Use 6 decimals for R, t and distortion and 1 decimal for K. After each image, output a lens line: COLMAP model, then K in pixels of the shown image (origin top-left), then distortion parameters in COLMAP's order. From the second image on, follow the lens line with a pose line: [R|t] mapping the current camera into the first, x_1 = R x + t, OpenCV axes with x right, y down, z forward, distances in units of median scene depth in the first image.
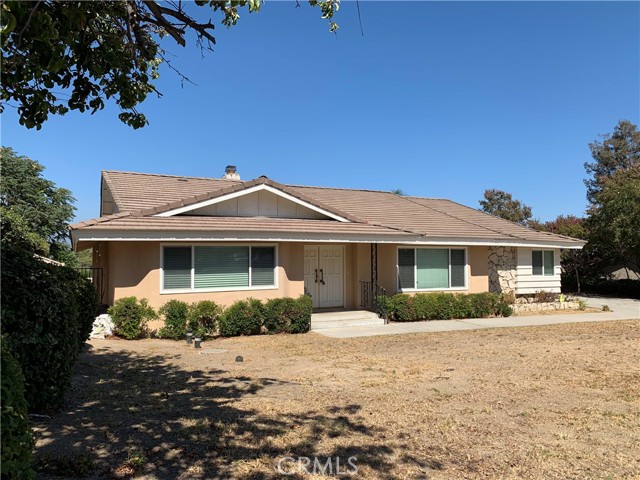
lens RADIAL K [[491.0, 0, 319.1], [0, 491.0, 241.9], [0, 0, 1]] dist [0.049286, -0.066301]
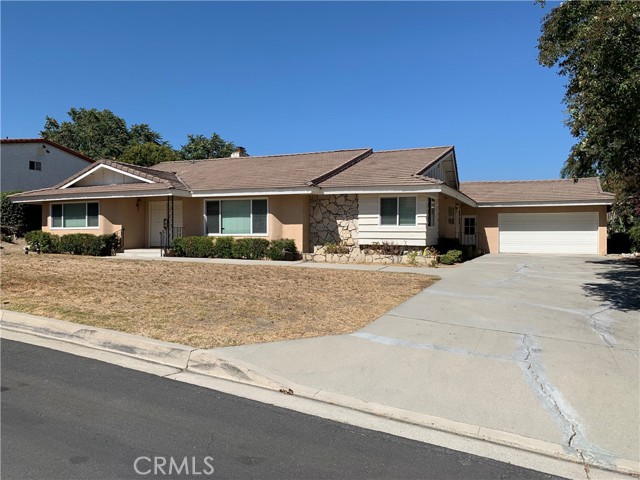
lens RADIAL K [[491.0, 0, 323.1], [0, 491.0, 236.0], [0, 0, 1]] dist [0.049286, -0.066301]
pose [[0.641708, 0.012569, -0.766846, 1.253893], [0.028339, 0.998794, 0.040085, 0.057697], [0.766426, -0.047454, 0.640578, 0.406563]]
